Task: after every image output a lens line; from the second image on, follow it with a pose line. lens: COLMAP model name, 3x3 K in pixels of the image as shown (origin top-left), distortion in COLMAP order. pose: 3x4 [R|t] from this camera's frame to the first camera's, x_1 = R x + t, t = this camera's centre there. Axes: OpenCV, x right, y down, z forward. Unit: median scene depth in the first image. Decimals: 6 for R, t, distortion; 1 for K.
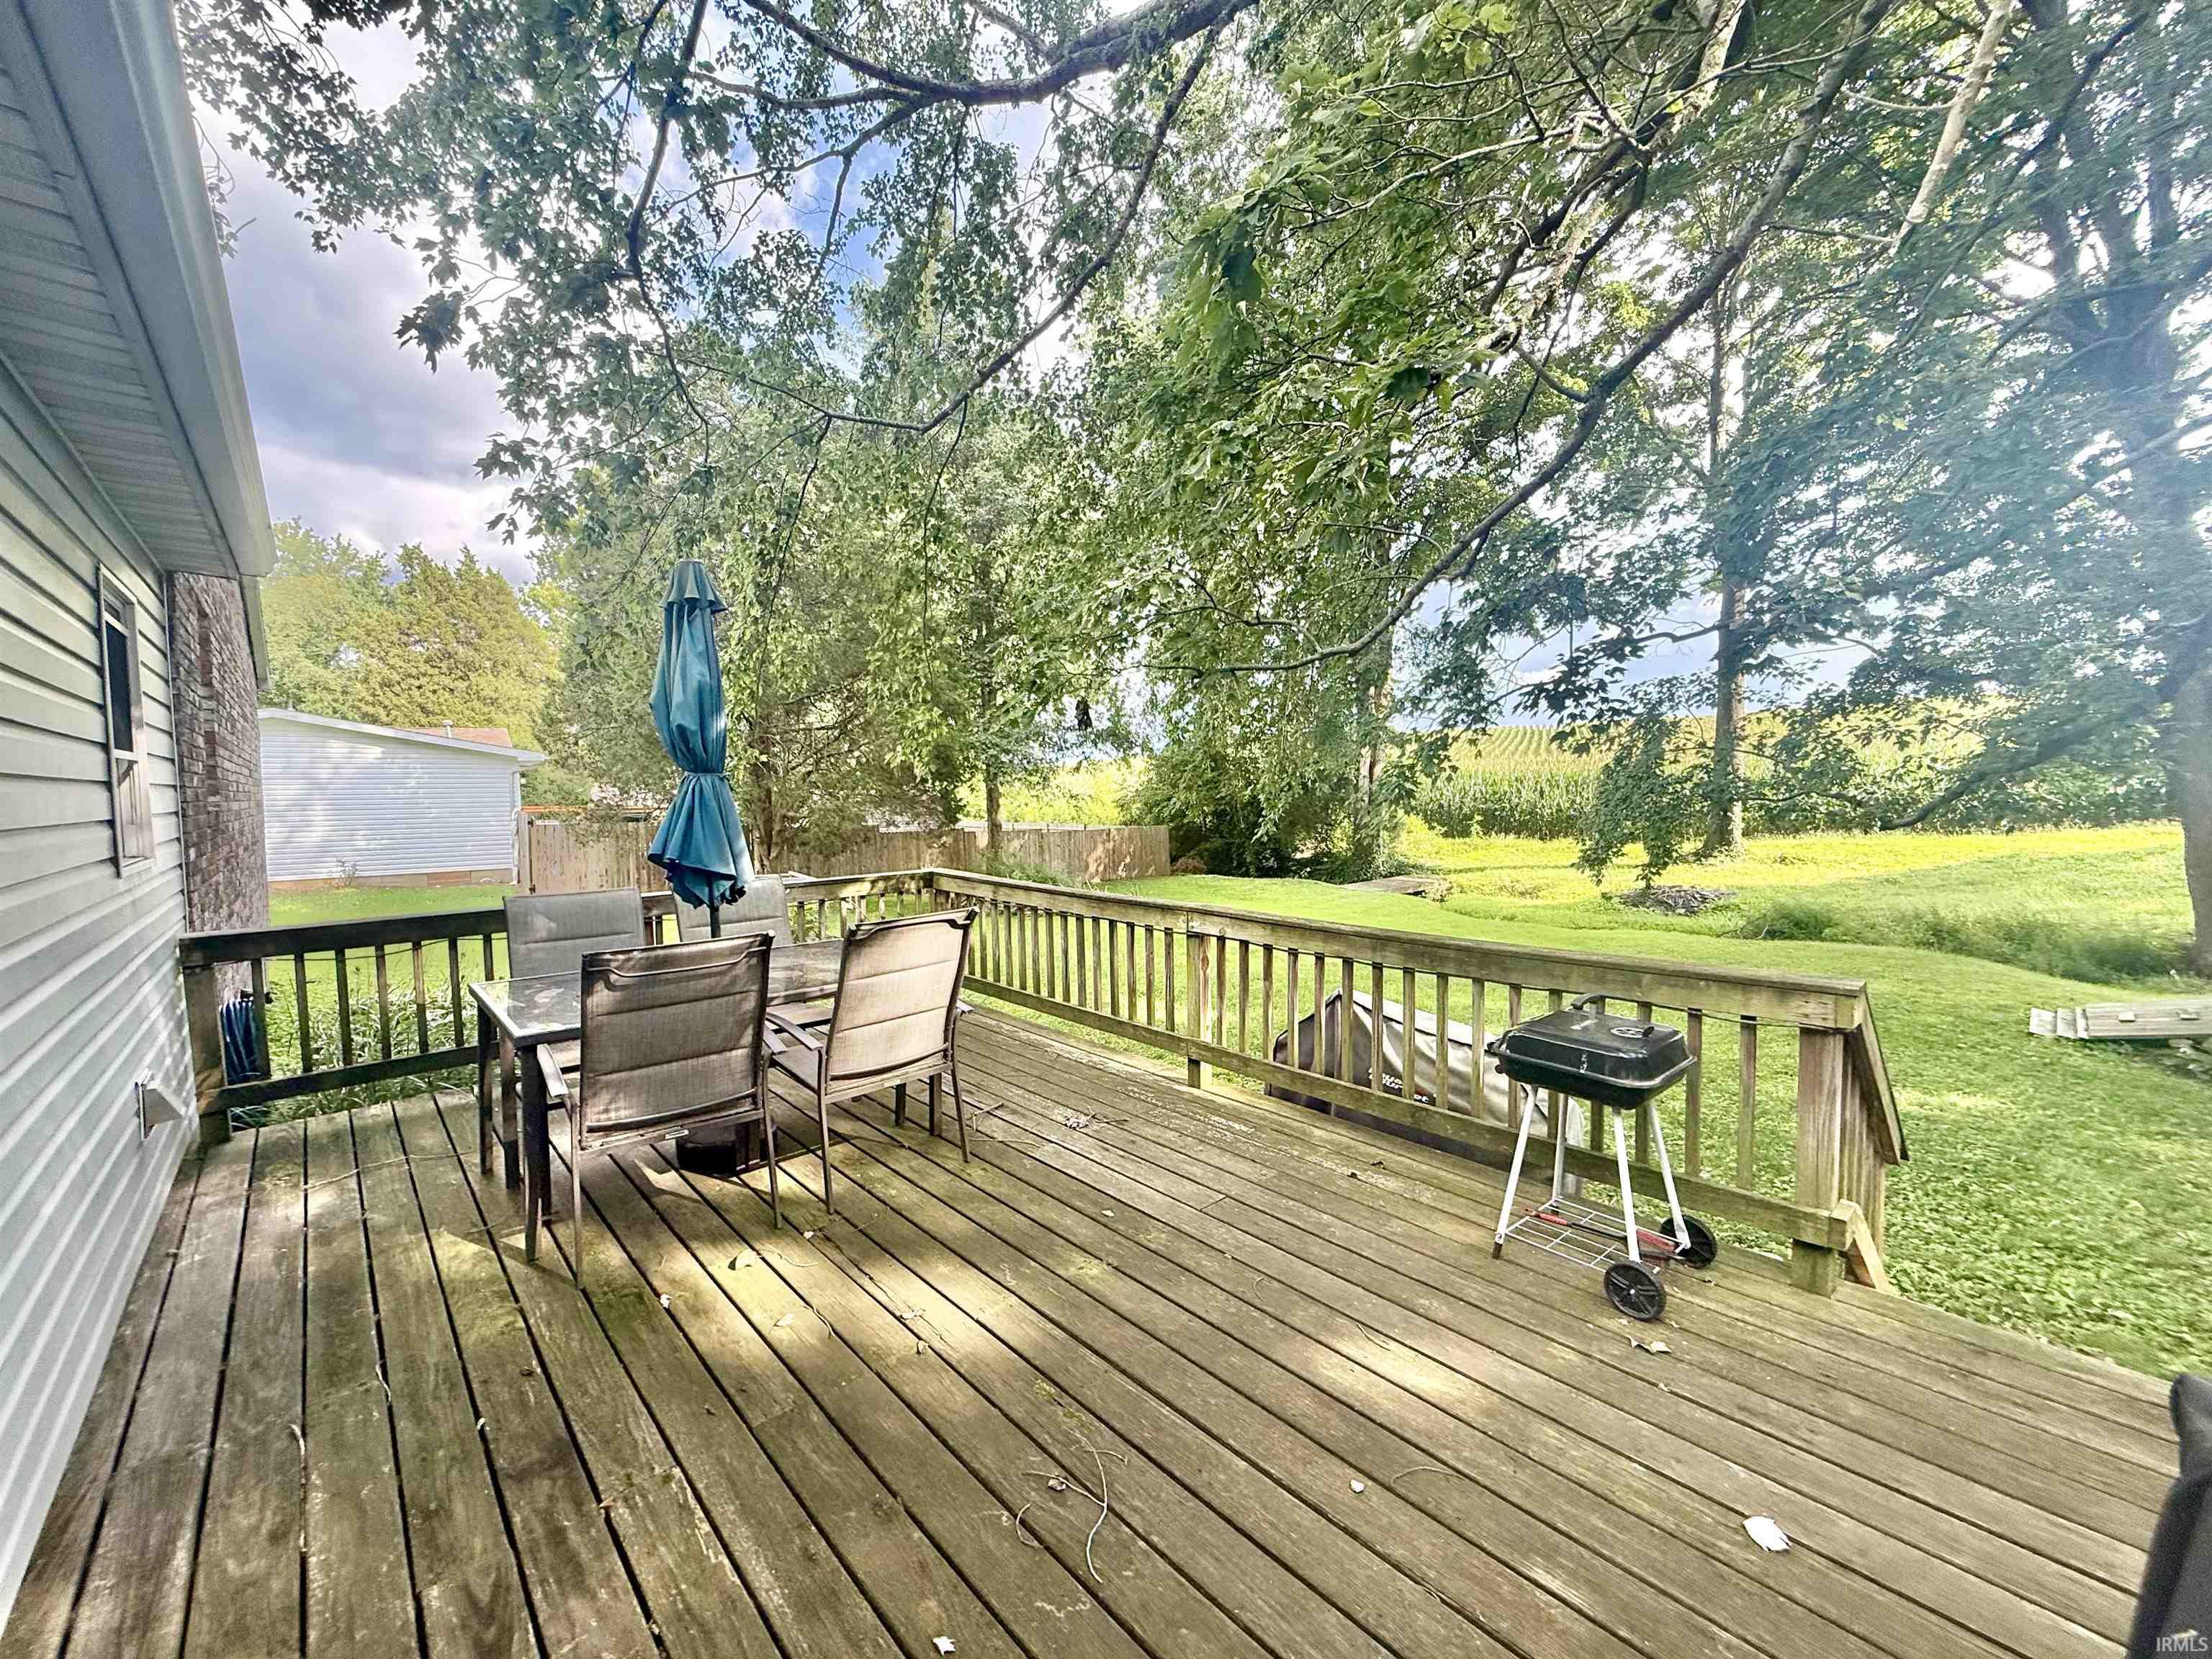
lens RADIAL K [[881.1, 0, 1119.0], [0, 881.1, 824.2], [0, 0, 1]] dist [-0.002248, 0.000148]
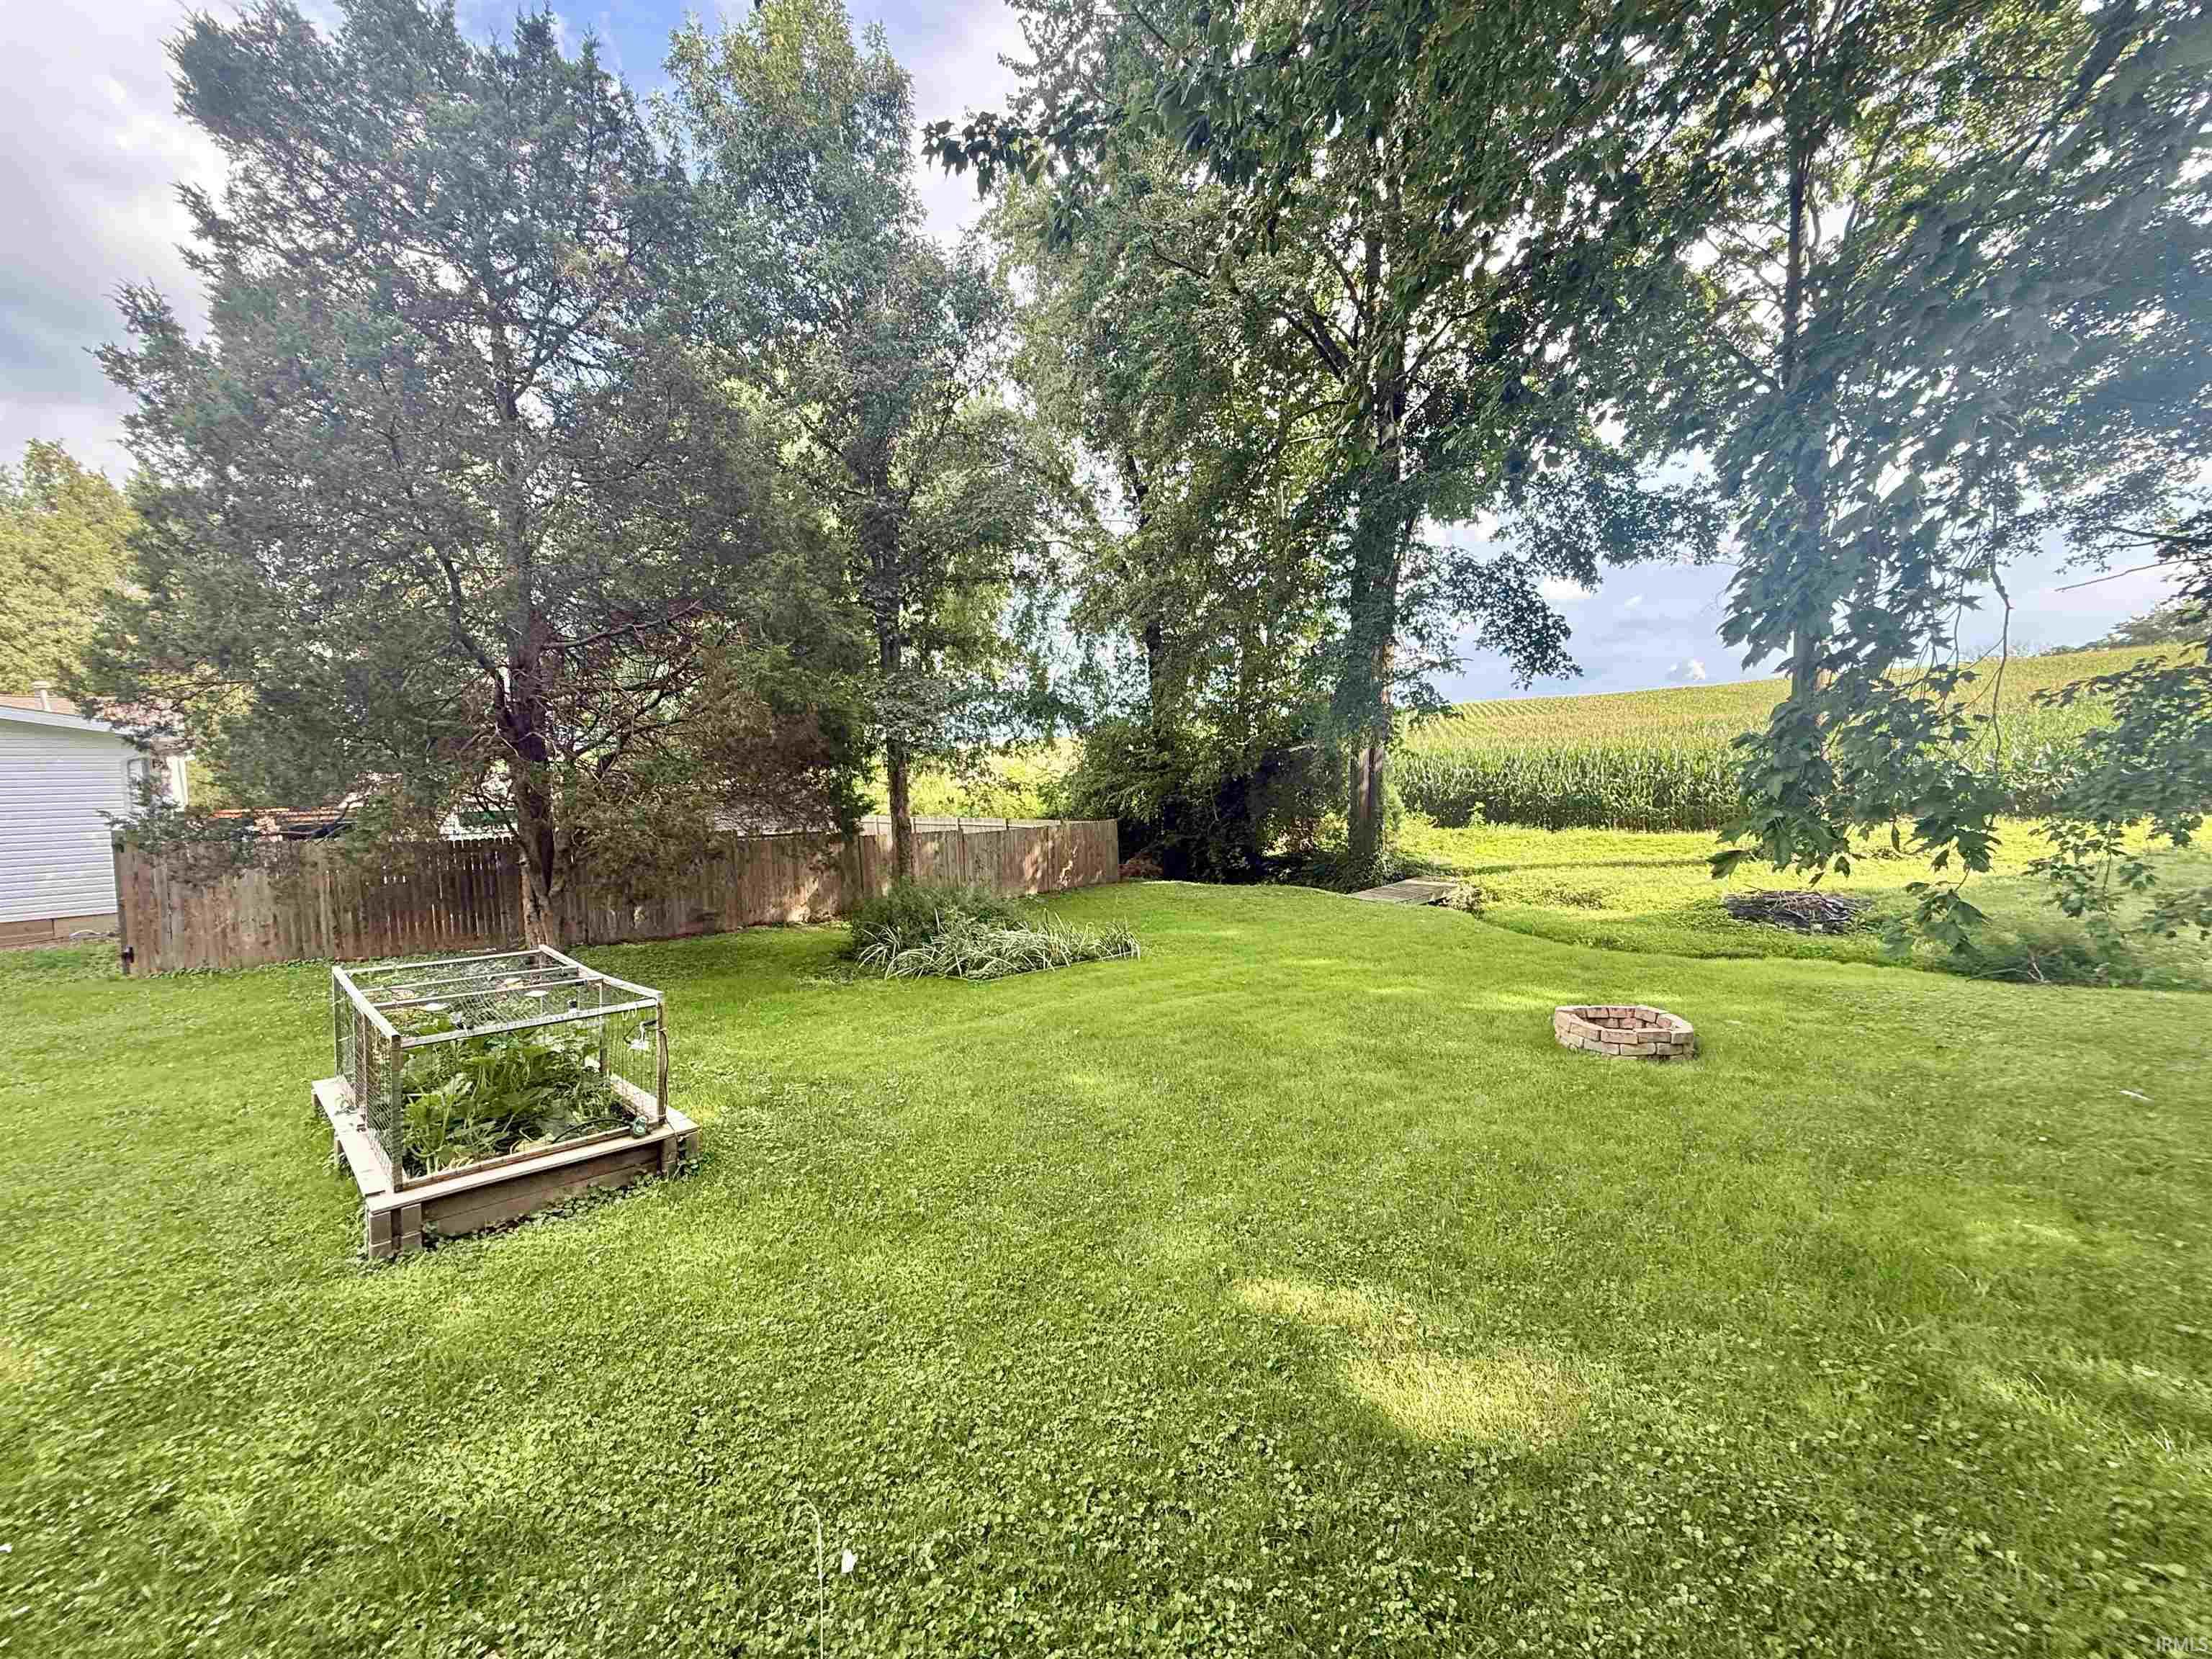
lens RADIAL K [[881.1, 0, 1090.2], [0, 881.1, 849.0], [0, 0, 1]] dist [-0.002248, 0.000148]
pose [[0.993371, -0.020296, 0.113143, -0.058441], [0.014691, 0.998634, 0.050153, -0.012482], [-0.114006, -0.048158, 0.992312, 0.208315]]
